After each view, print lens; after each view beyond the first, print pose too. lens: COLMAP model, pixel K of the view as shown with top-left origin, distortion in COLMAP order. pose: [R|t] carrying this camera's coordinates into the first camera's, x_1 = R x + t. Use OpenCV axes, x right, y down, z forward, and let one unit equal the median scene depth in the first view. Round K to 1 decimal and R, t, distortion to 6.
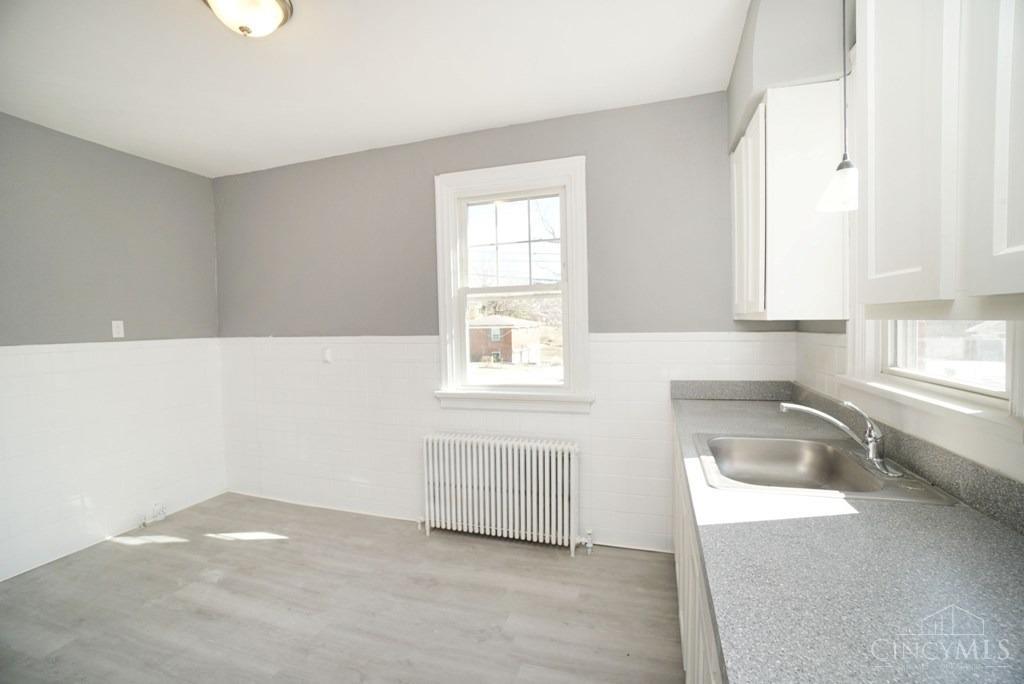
lens RADIAL K [[455.4, 0, 509.4], [0, 455.4, 345.8], [0, 0, 1]] dist [-0.040069, 0.002631]
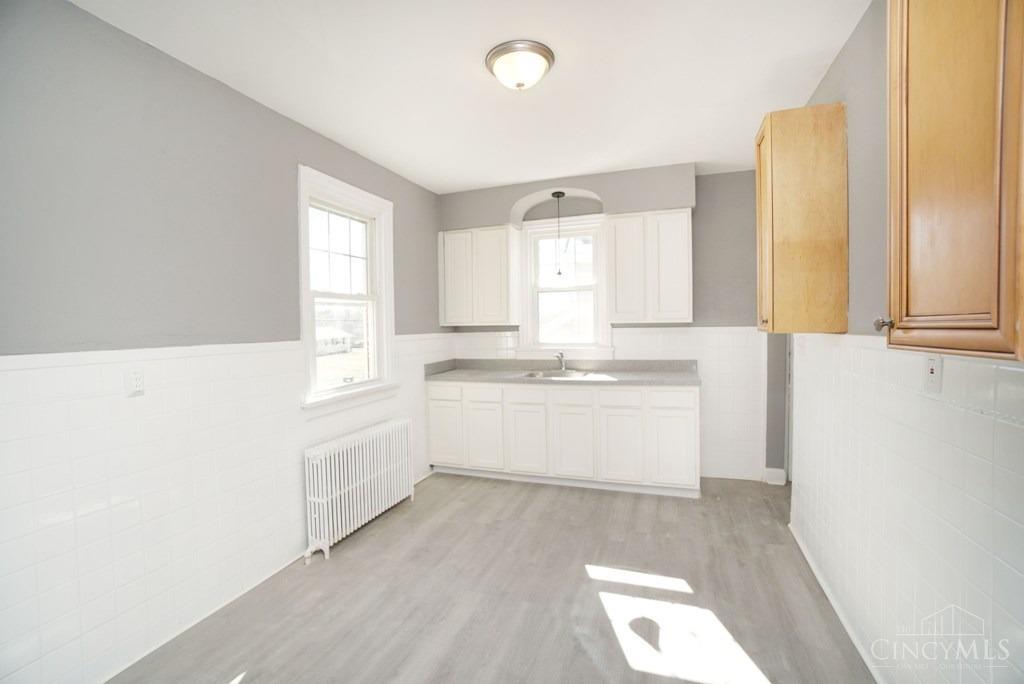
lens RADIAL K [[455.4, 0, 510.9], [0, 455.4, 343.1], [0, 0, 1]] dist [-0.040069, 0.002631]
pose [[0.017822, -0.024614, 0.999538, -1.128183], [0.062945, 0.997742, 0.023447, -0.013739], [-0.997858, 0.062498, 0.019331, 0.619453]]
